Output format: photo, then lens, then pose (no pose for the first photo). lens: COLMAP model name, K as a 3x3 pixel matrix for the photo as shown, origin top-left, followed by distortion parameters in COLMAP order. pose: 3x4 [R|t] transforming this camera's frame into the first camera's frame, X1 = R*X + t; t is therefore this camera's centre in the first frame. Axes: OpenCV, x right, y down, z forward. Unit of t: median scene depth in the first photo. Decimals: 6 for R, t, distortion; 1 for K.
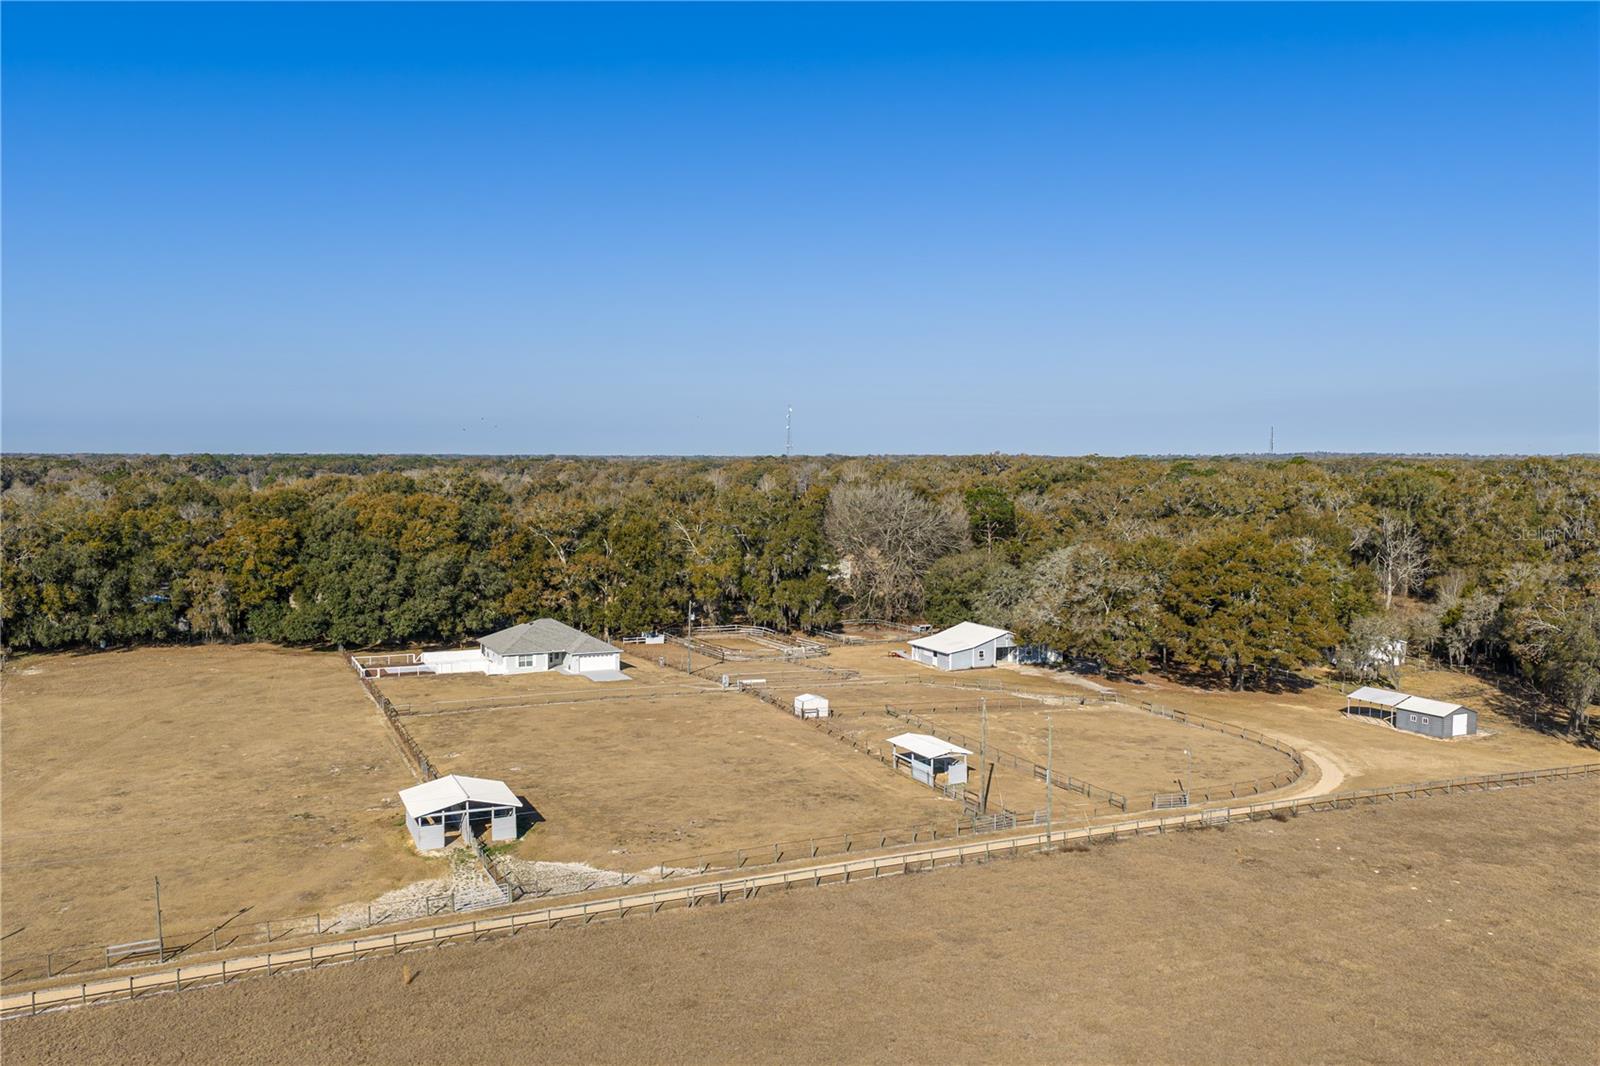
lens RADIAL K [[1324.0, 0, 800.0], [0, 1324.0, 533.0], [0, 0, 1]] dist [0.006332, -0.008495]
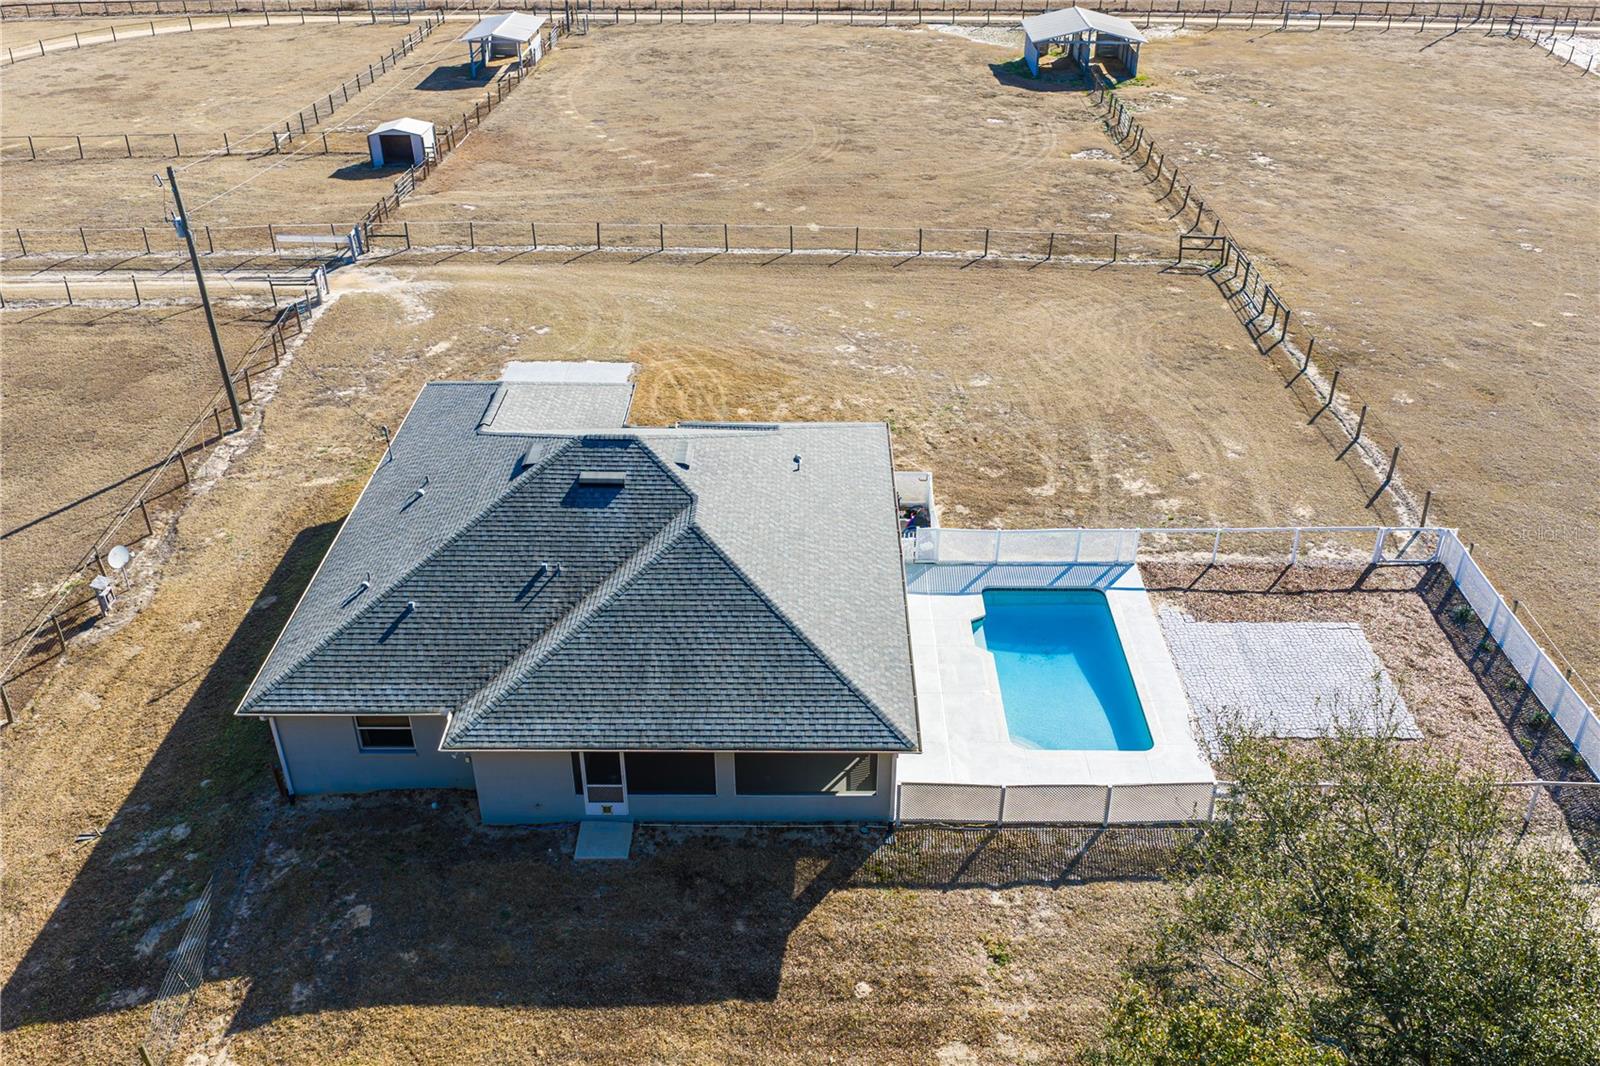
lens RADIAL K [[1324.0, 0, 800.0], [0, 1324.0, 533.0], [0, 0, 1]] dist [0.006332, -0.008495]
pose [[-0.902631, -0.230722, 0.363352, -0.266563], [0.022155, 0.818164, 0.574557, -0.029263], [-0.429844, 0.526664, -0.733389, 1.047492]]
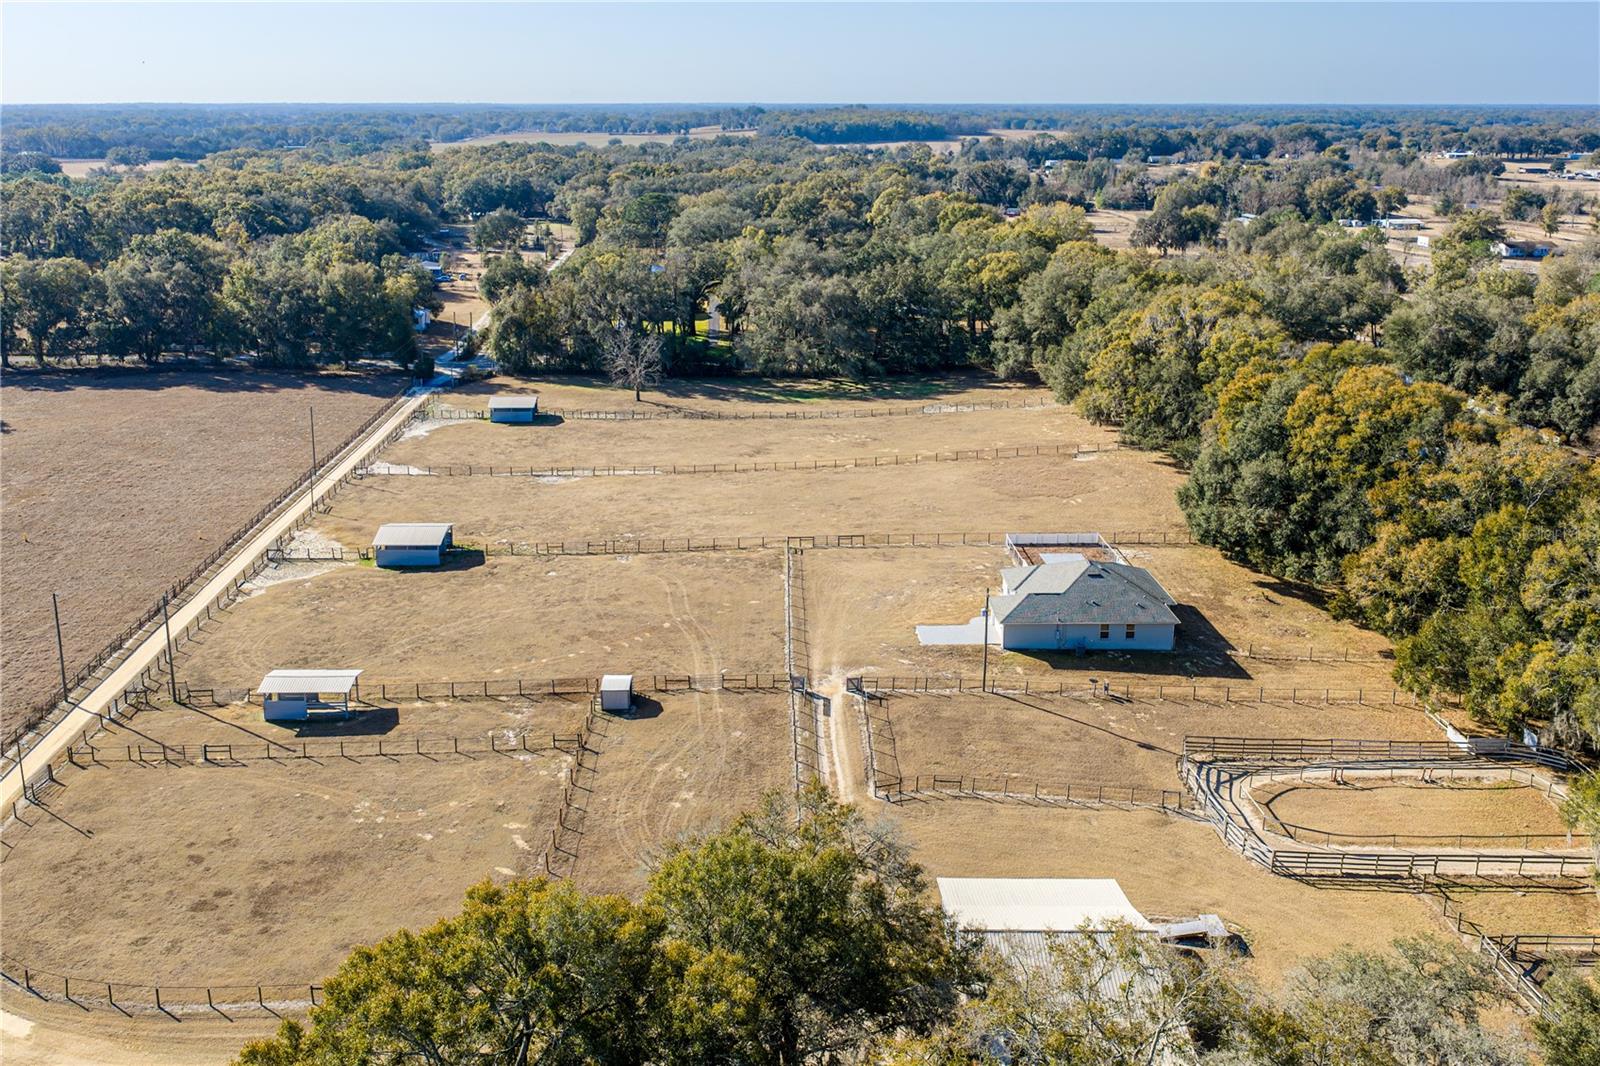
lens RADIAL K [[1312.2, 0, 740.0], [0, 1312.2, 532.2], [0, 0, 1]] dist [0.021907, -0.042123]
pose [[-0.413443, 0.272837, -0.868692, 0.478743], [-0.050531, 0.945705, 0.321075, -0.162477], [0.909127, 0.176642, -0.377208, 1.012555]]
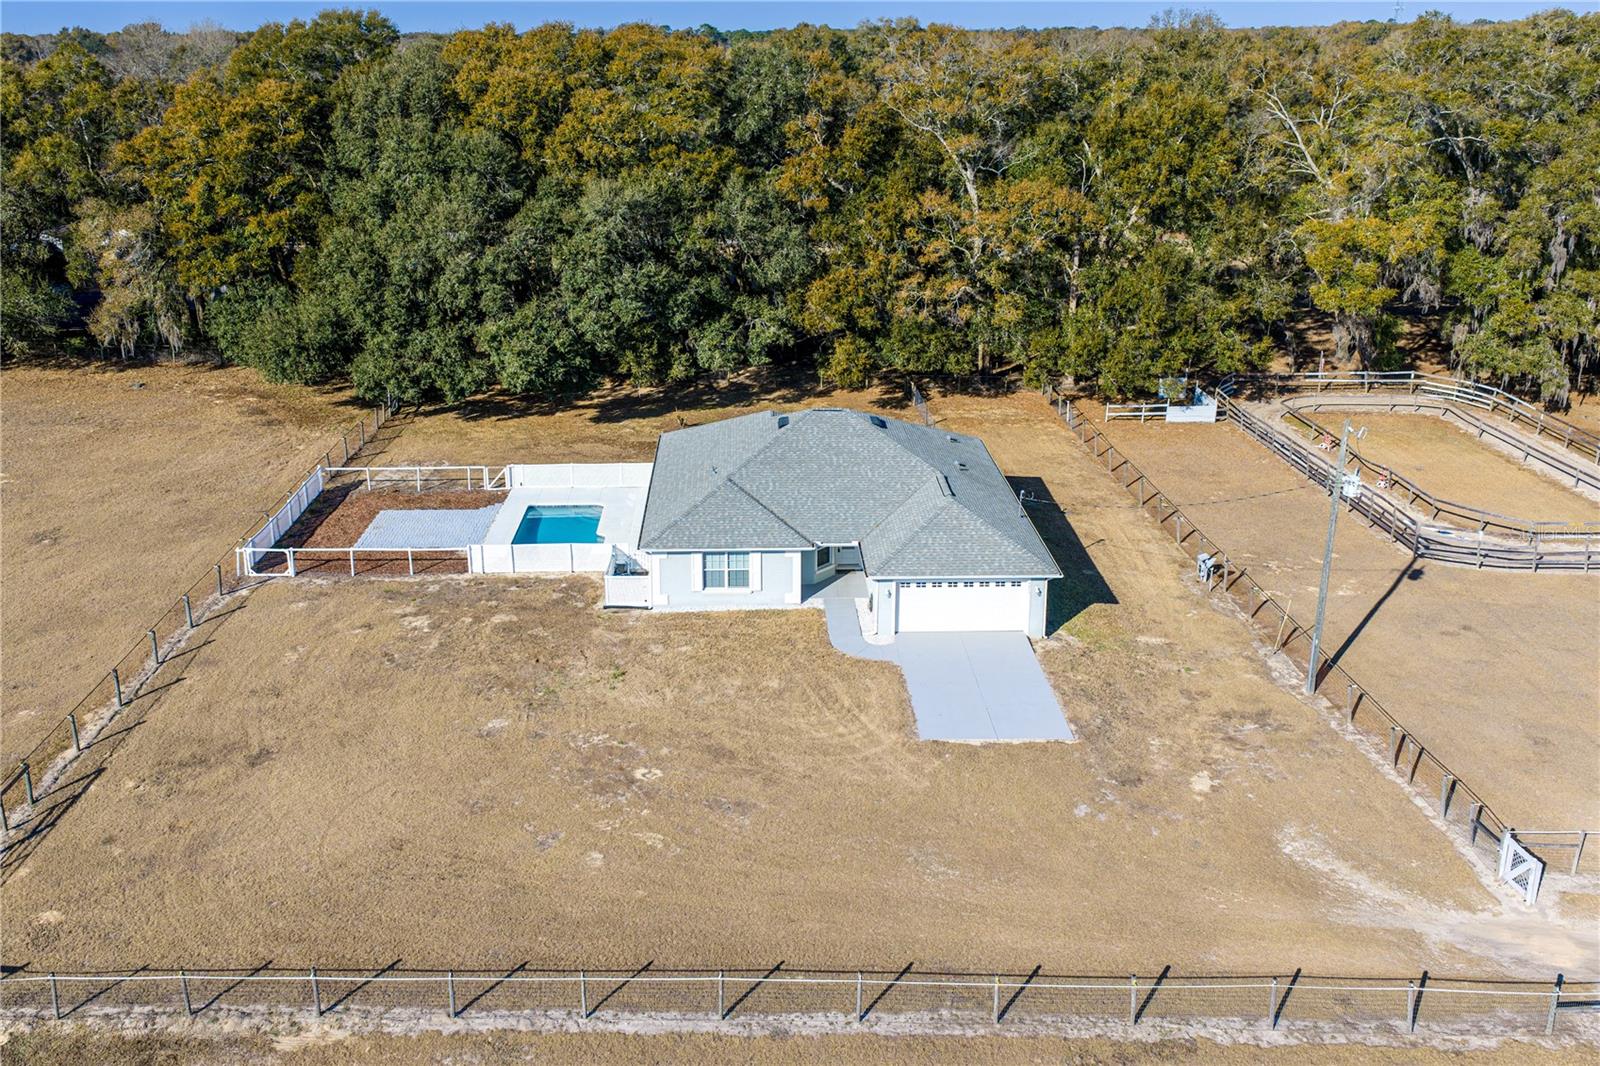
lens RADIAL K [[1358.6, 0, 751.4], [0, 1358.6, 405.3], [0, 0, 1]] dist [0.003287, -0.010218]
pose [[0.909566, 0.099392, -0.403498, -0.073426], [-0.013800, 0.977665, 0.209715, -0.002569], [0.415330, -0.185182, 0.890623, 0.653170]]
